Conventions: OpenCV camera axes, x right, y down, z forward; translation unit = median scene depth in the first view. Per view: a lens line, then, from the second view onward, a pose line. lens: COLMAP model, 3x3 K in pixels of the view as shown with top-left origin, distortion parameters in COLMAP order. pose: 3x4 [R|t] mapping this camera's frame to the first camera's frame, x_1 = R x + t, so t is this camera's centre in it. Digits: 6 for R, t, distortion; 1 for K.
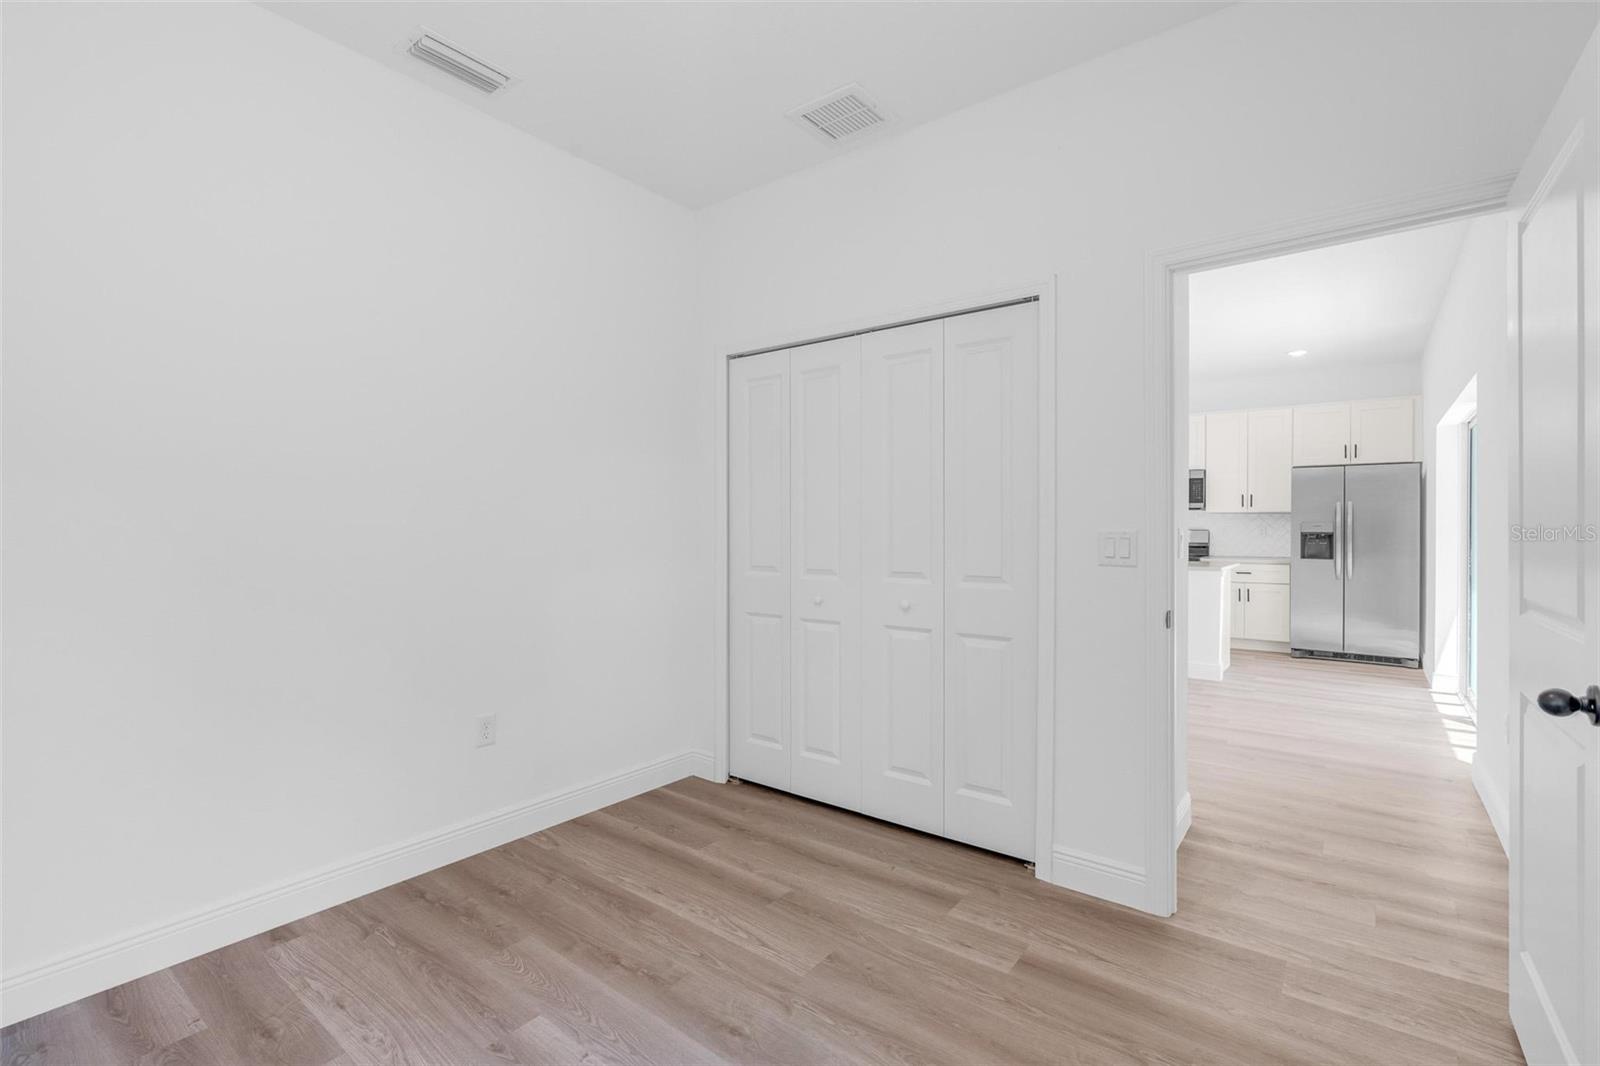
lens RADIAL K [[720.4, 0, 798.6], [0, 720.4, 526.5], [0, 0, 1]] dist [-0.004821, 0.000441]
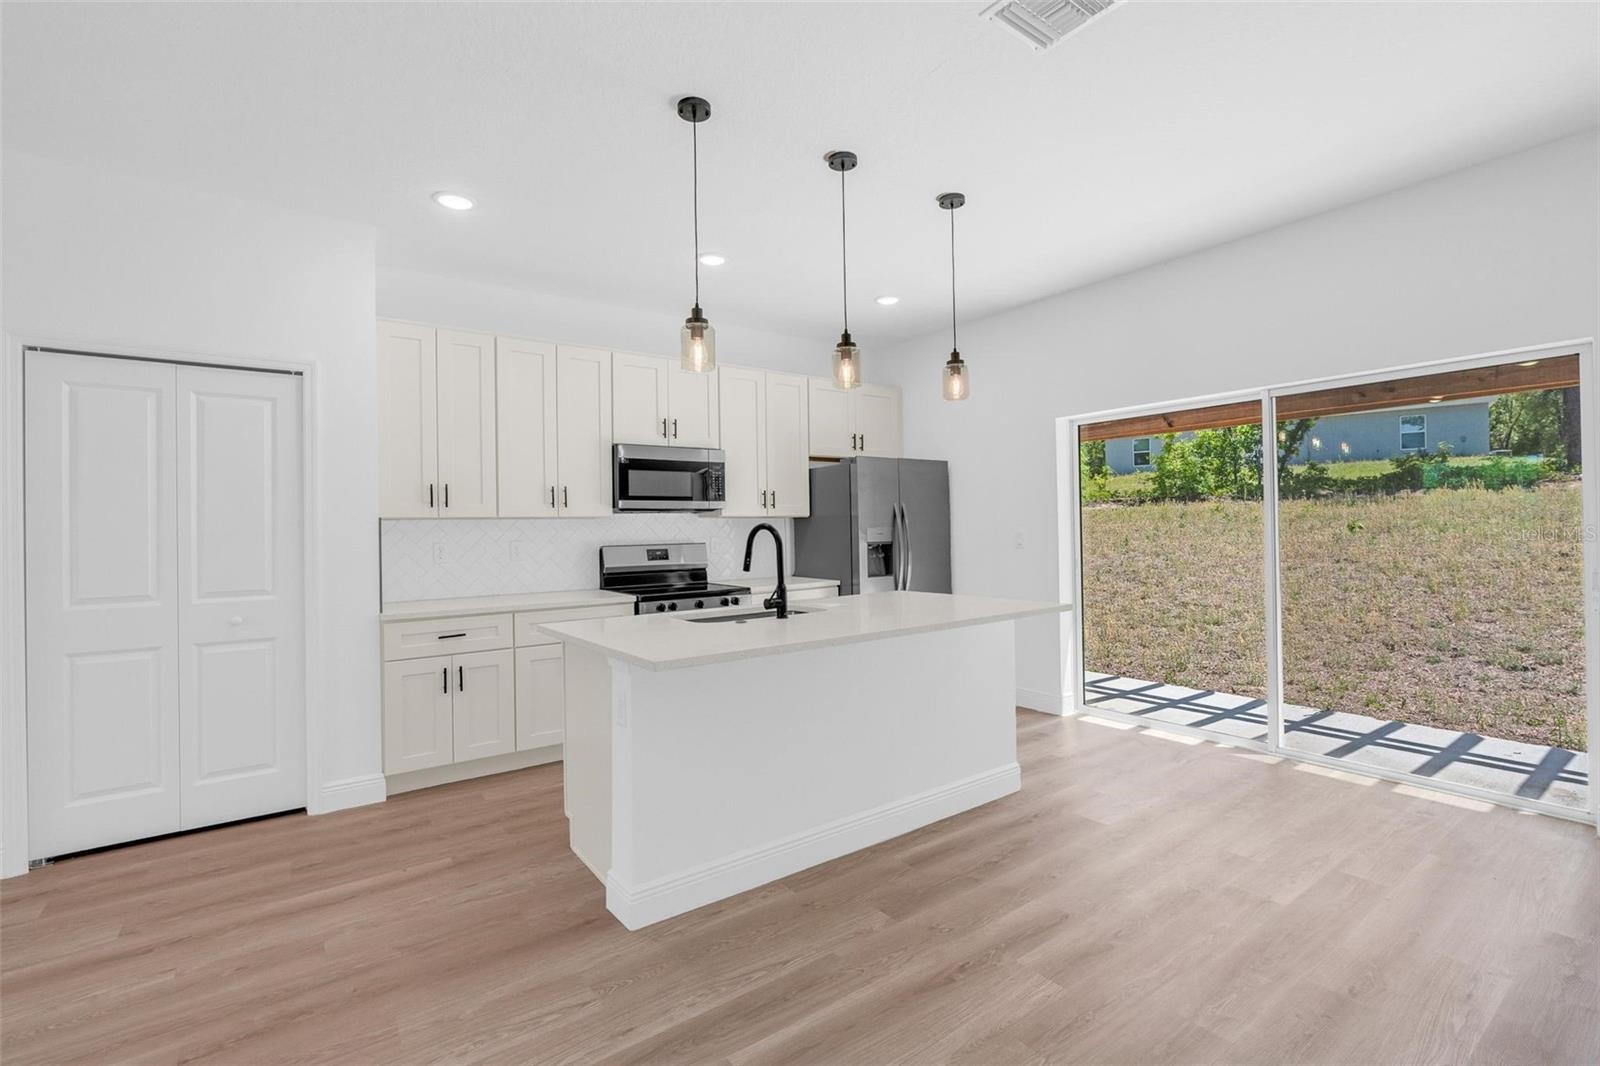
lens RADIAL K [[719.3, 0, 797.2], [0, 719.3, 525.0], [0, 0, 1]] dist [-0.003452, 0.000374]
pose [[0.276552, -0.002180, 0.960997, -0.041426], [0.020305, 0.999787, -0.003575, -0.008347], [-0.960785, 0.020501, 0.276537, 0.781785]]
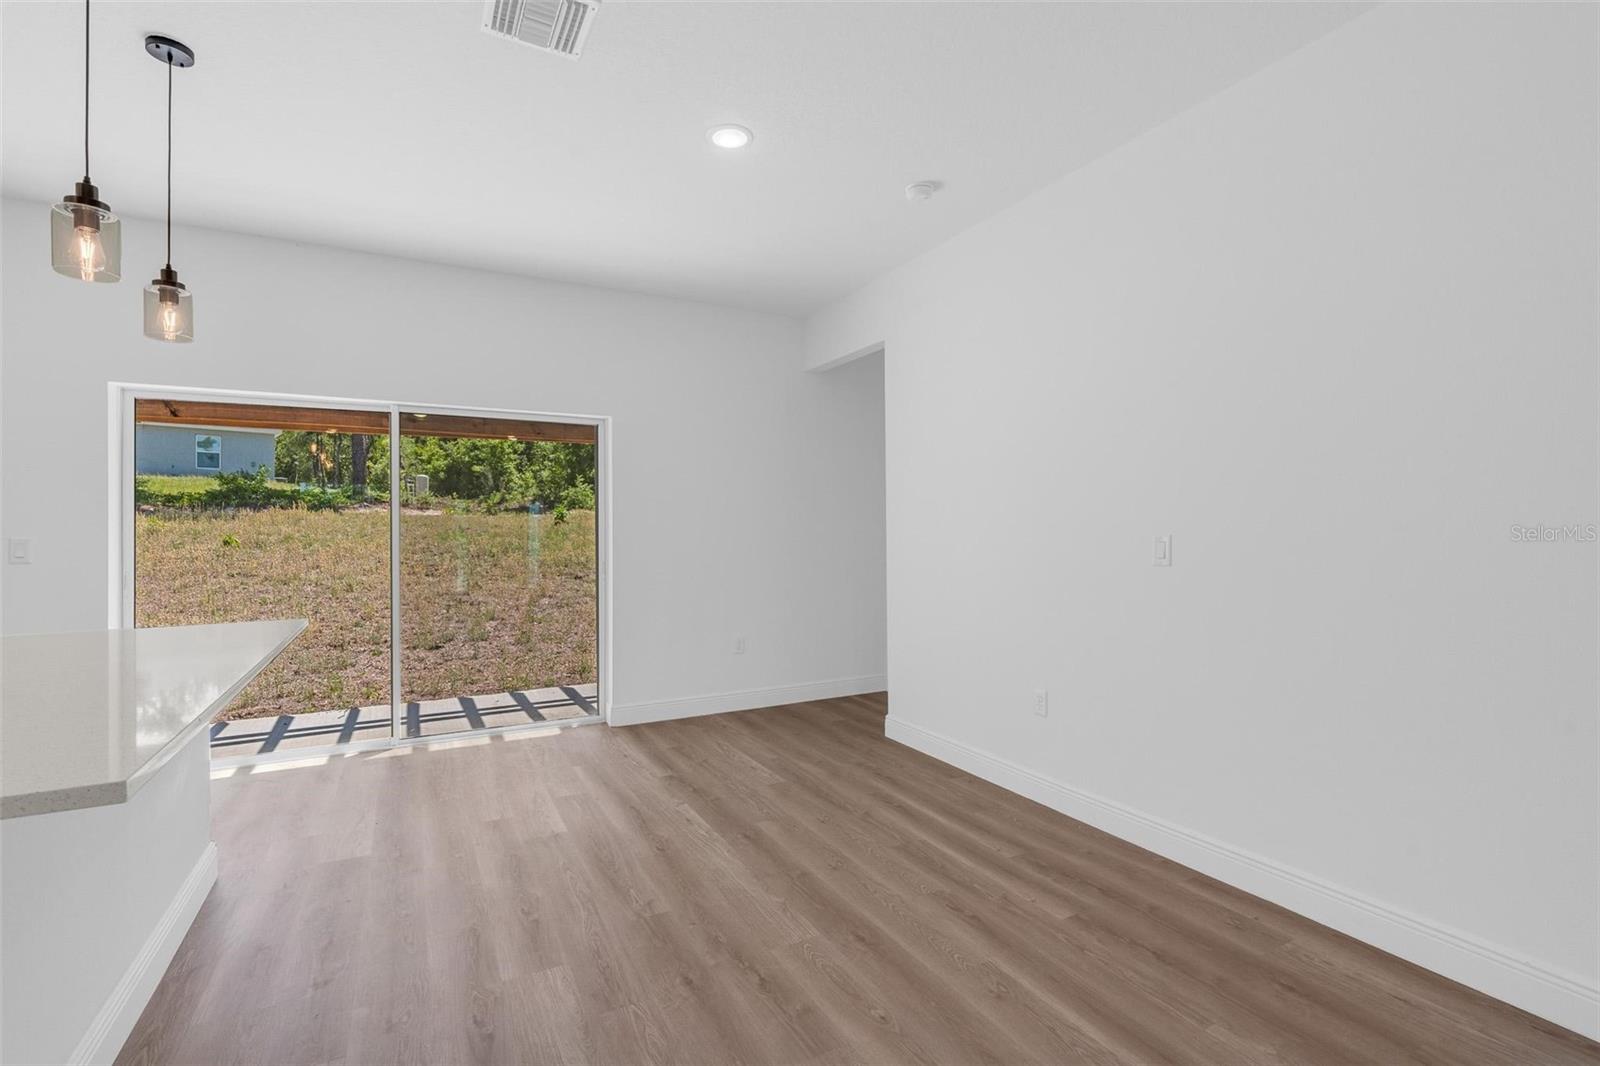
lens RADIAL K [[720.4, 0, 798.6], [0, 720.4, 526.5], [0, 0, 1]] dist [-0.004821, 0.000441]
pose [[-0.915322, 0.008298, 0.402637, 0.047284], [0.006781, 0.999964, -0.005193, -0.001969], [-0.402665, -0.002023, -0.915345, 0.984287]]
